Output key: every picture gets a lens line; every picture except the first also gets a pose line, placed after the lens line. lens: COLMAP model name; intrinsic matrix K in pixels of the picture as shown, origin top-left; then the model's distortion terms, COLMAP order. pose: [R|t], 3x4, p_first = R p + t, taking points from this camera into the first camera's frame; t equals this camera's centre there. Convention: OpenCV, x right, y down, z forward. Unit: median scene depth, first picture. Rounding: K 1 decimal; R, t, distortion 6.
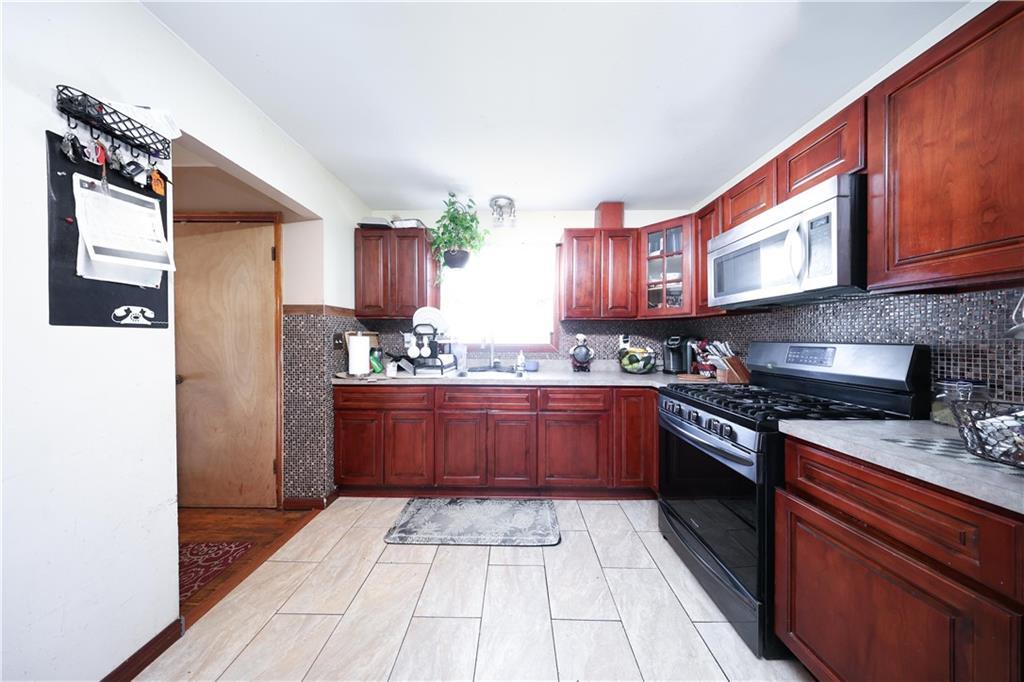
lens RADIAL K [[296.9, 0, 510.5], [0, 296.9, 339.4], [0, 0, 1]] dist [0.001026, 0.000031]
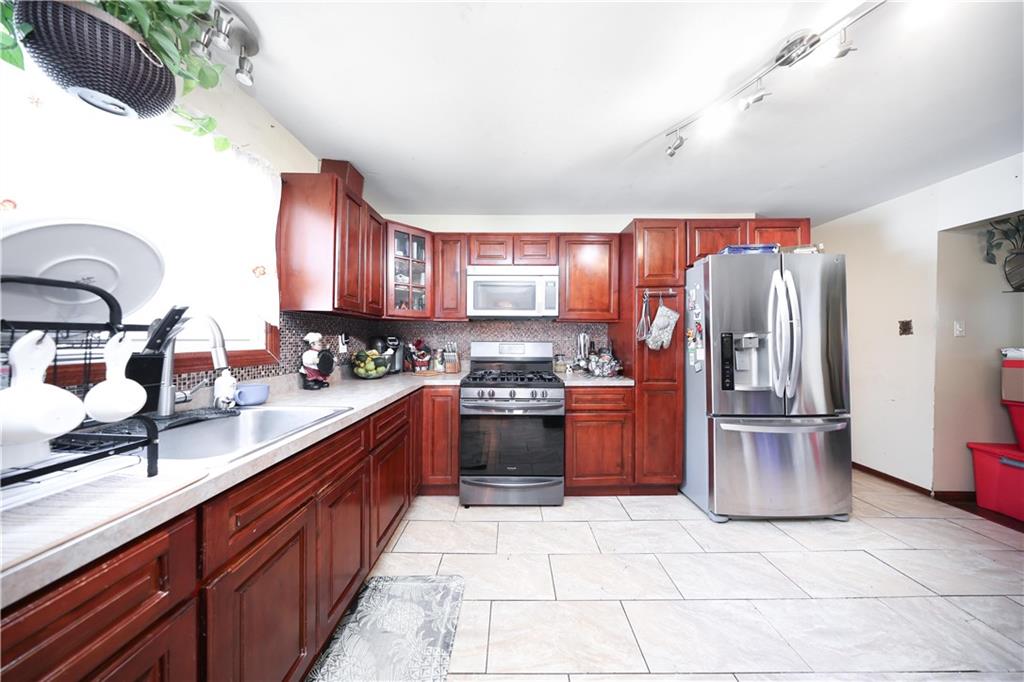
lens RADIAL K [[296.9, 0, 511.9], [0, 296.9, 340.3], [0, 0, 1]] dist [0.001026, 0.000031]
pose [[-0.016500, -0.007570, 0.999835, -0.640133], [-0.001129, 0.999971, 0.007552, -0.009934], [-0.999863, -0.001005, -0.016508, 0.807365]]
